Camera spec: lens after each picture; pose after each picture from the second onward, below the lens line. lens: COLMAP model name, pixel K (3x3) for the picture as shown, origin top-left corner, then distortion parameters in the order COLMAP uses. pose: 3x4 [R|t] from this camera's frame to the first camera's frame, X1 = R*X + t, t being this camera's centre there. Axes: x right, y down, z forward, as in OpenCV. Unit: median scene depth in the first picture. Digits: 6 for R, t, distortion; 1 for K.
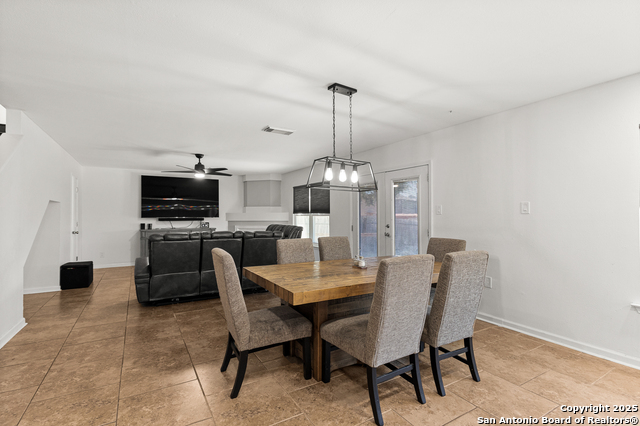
lens RADIAL K [[302.0, 0, 316.7], [0, 302.0, 212.1], [0, 0, 1]] dist [0.003929, 0.000178]
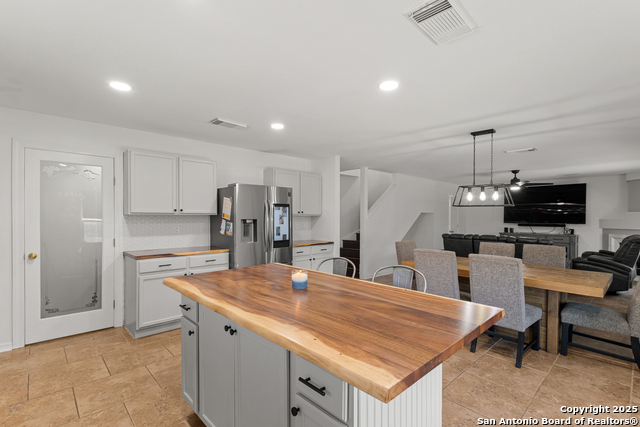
lens RADIAL K [[302.0, 0, 318.3], [0, 302.0, 216.6], [0, 0, 1]] dist [0.003929, 0.000178]
pose [[0.225103, 0.002190, -0.974332, 0.435267], [0.003497, 0.999989, 0.003056, -0.012469], [0.974329, -0.004096, 0.225093, -0.008615]]
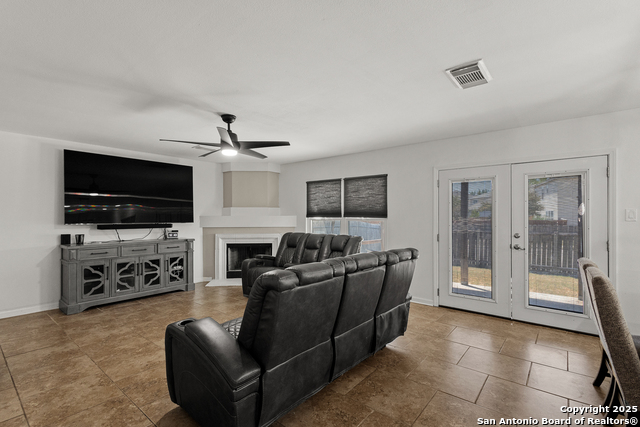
lens RADIAL K [[302.0, 0, 320.3], [0, 302.0, 218.2], [0, 0, 1]] dist [0.003929, 0.000178]
pose [[0.943006, 0.000194, 0.332774, -0.309061], [-0.004793, 0.999904, 0.013001, -0.002835], [-0.332740, -0.013856, 0.942917, 0.296387]]
